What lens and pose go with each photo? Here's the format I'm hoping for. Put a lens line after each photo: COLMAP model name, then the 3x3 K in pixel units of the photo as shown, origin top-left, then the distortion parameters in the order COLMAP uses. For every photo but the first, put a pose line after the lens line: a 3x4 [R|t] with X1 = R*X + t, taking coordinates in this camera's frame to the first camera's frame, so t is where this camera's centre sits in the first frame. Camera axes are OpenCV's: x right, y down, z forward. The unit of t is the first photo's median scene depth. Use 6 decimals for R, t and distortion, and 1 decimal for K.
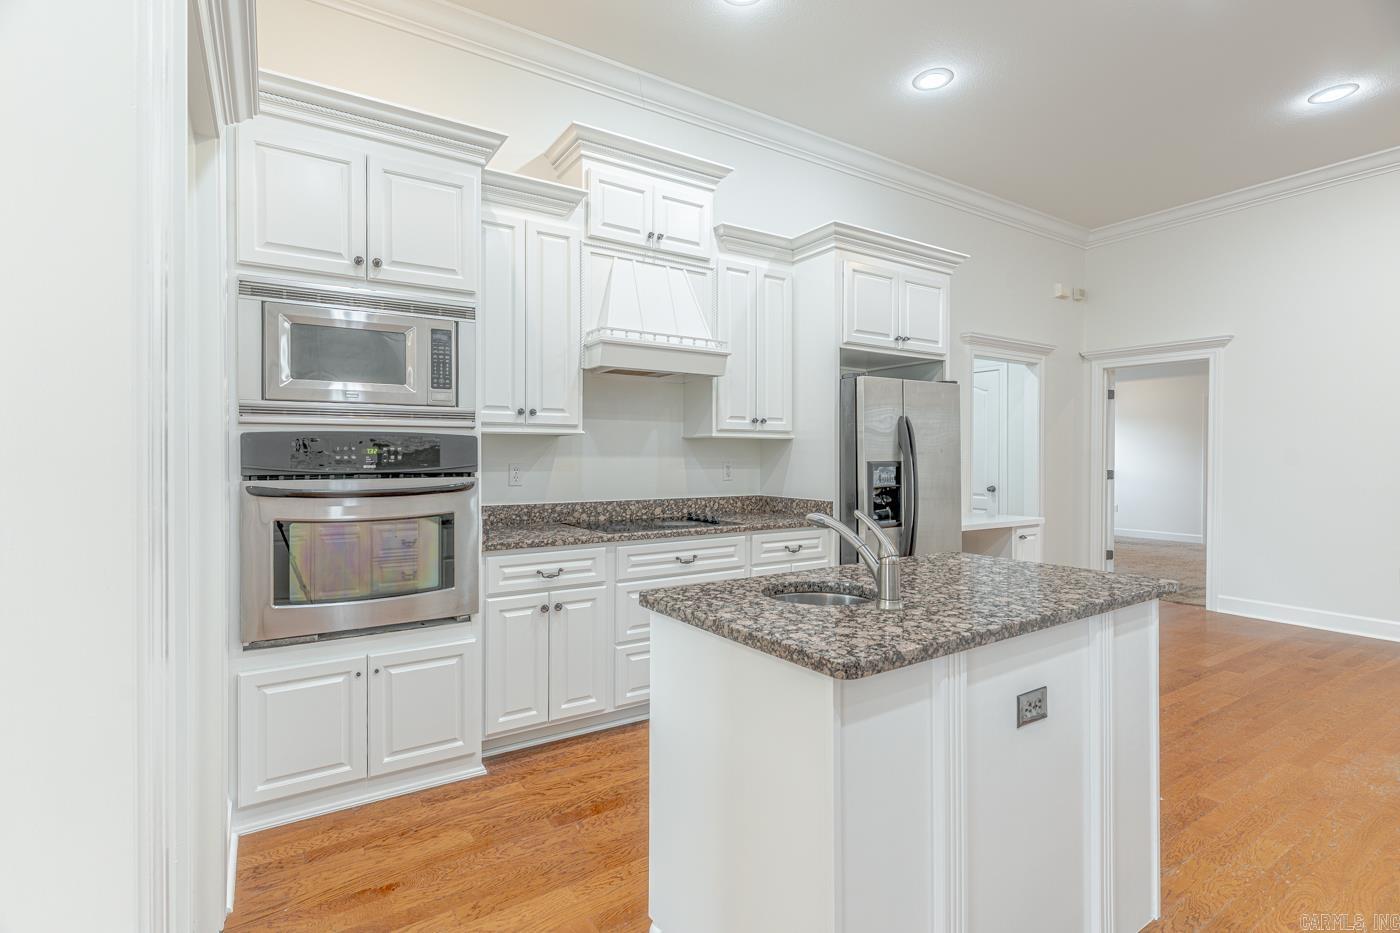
lens RADIAL K [[667.4, 0, 694.6], [0, 667.4, 460.6], [0, 0, 1]] dist [0.002236, 0.000745]
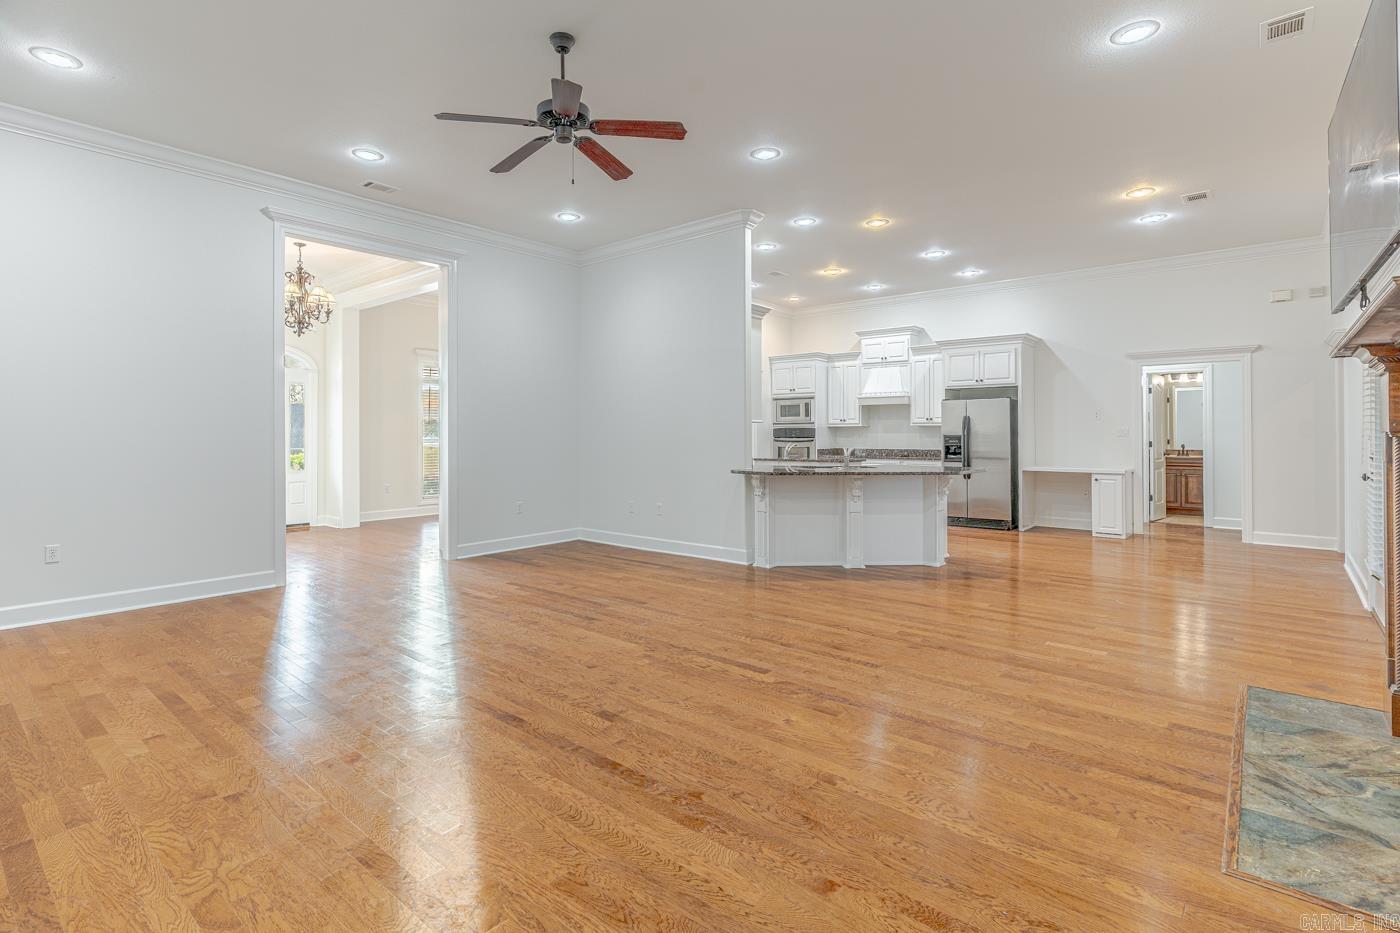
lens RADIAL K [[679.8, 0, 672.9], [0, 679.8, 424.2], [0, 0, 1]] dist [-0.000961, -0.000430]
pose [[0.278991, -0.014914, -0.960178, 2.619085], [-0.004026, 0.999852, -0.016700, 0.008493], [0.960285, 0.008525, 0.278890, -0.742397]]
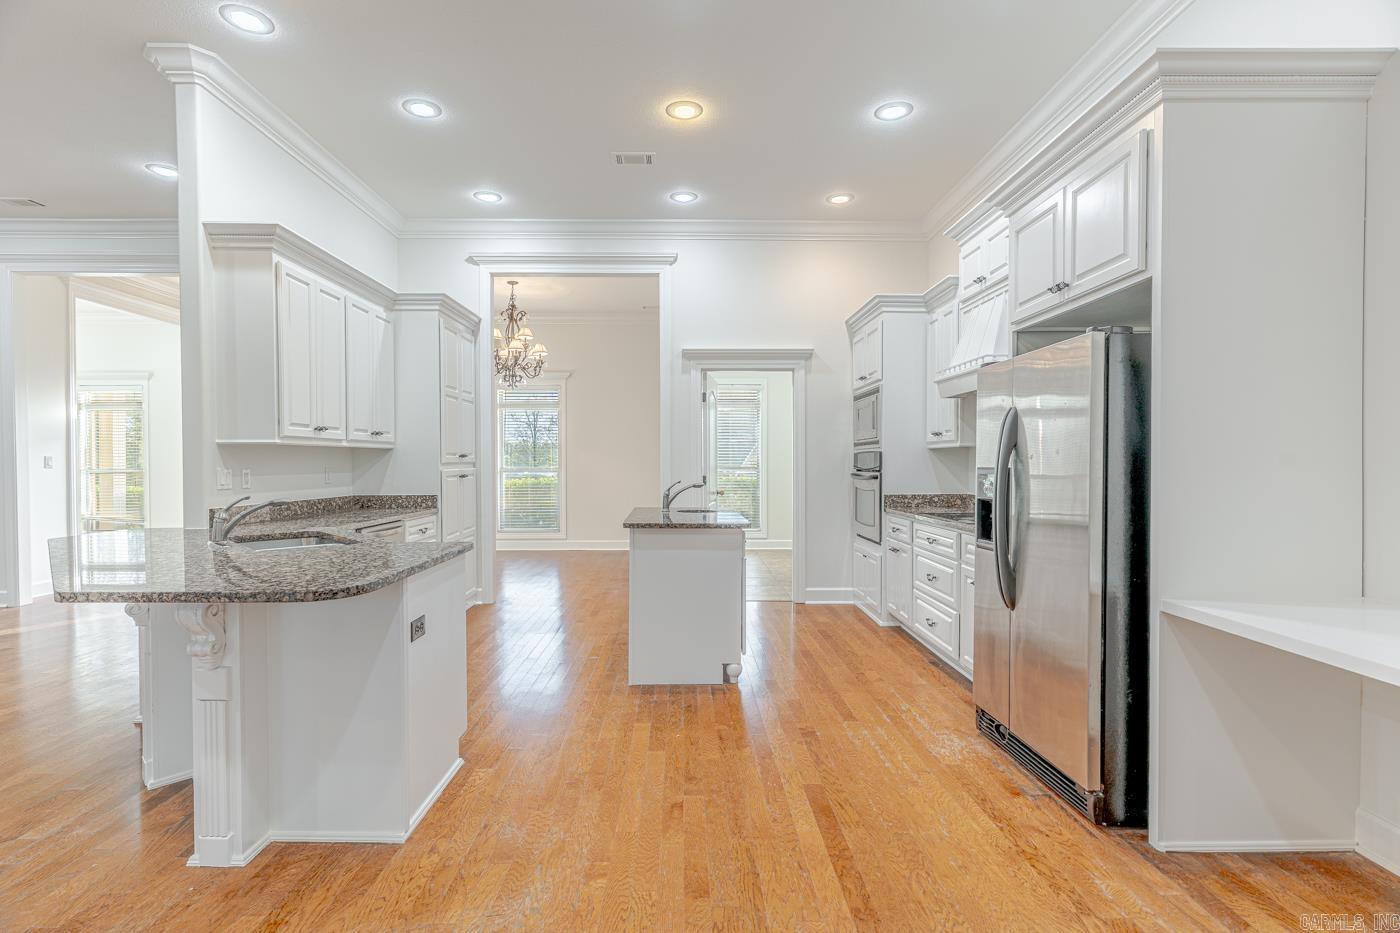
lens RADIAL K [[660.9, 0, 694.7], [0, 660.9, 467.4], [0, 0, 1]] dist [0.000638, 0.000292]
pose [[-0.527734, 0.007236, -0.849379, 1.266410], [-0.004030, 0.999931, 0.011023, -0.007841], [0.849400, 0.009240, -0.527669, 1.229324]]
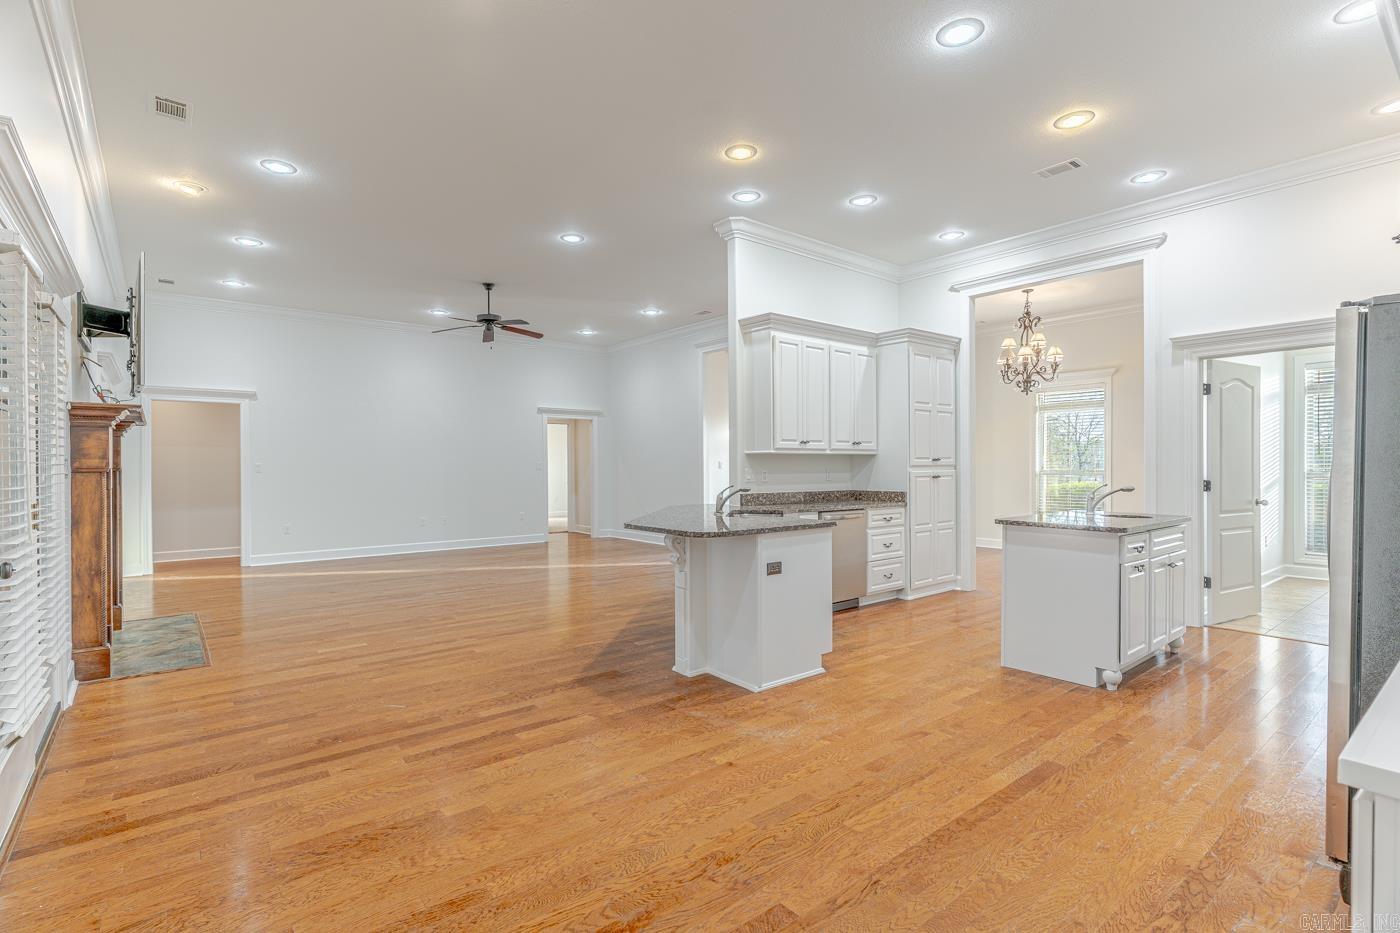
lens RADIAL K [[667.4, 0, 694.6], [0, 667.4, 460.6], [0, 0, 1]] dist [0.002236, 0.000745]
pose [[-0.994395, 0.000695, -0.105722, 1.083688], [0.000908, 0.999998, -0.001961, -0.009728], [0.105721, -0.002046, -0.994394, 1.729462]]
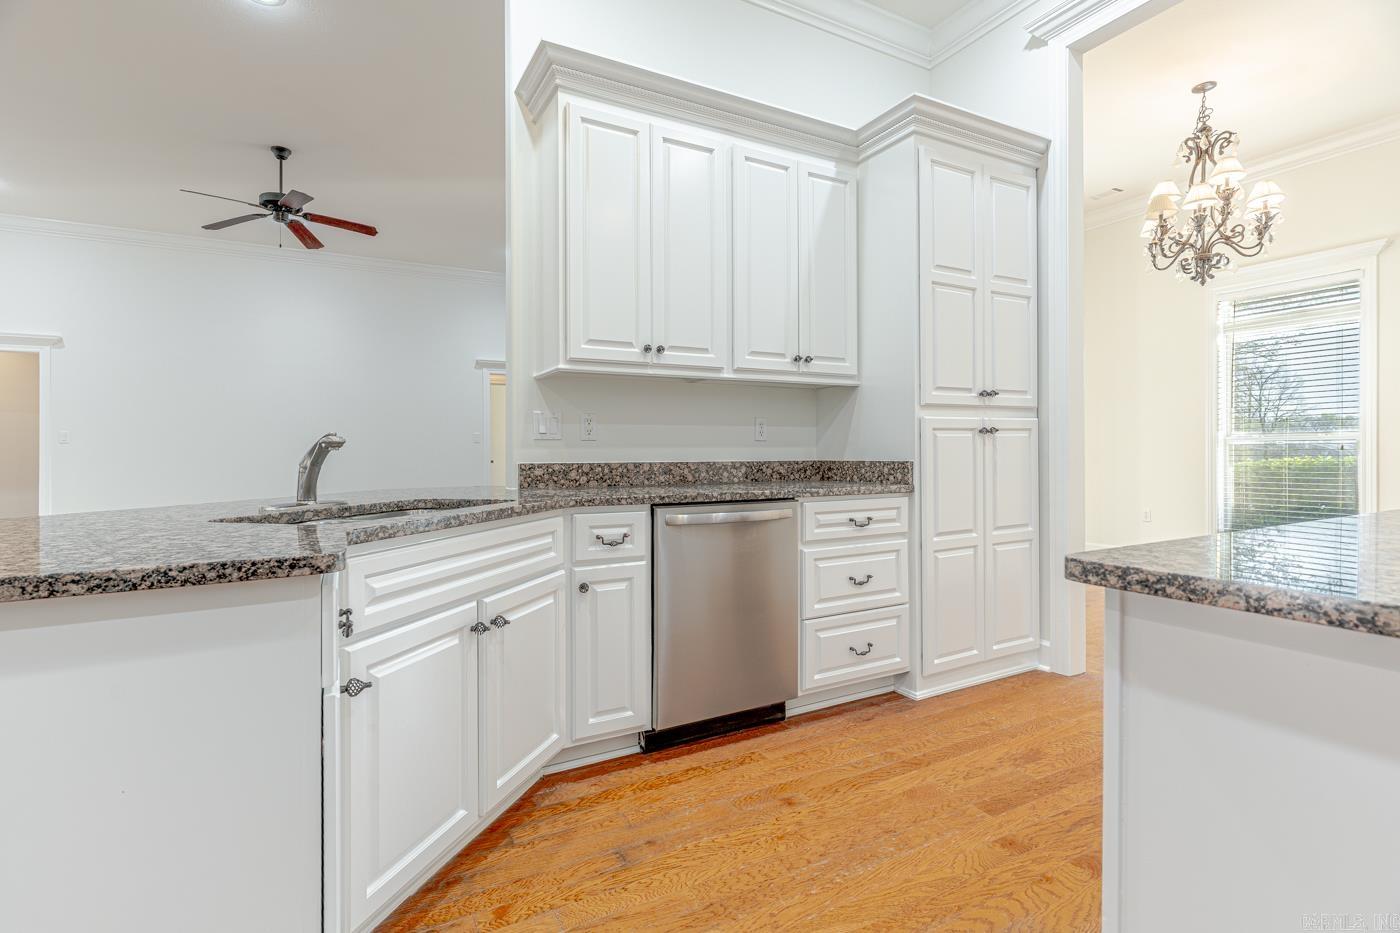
lens RADIAL K [[671.3, 0, 691.9], [0, 671.3, 450.6], [0, 0, 1]] dist [0.002781, 0.000618]
pose [[-0.997264, 0.006521, 0.073636, 0.517955], [0.006834, 0.999969, 0.003996, 0.054629], [-0.073607, 0.004488, -0.997277, 0.817352]]
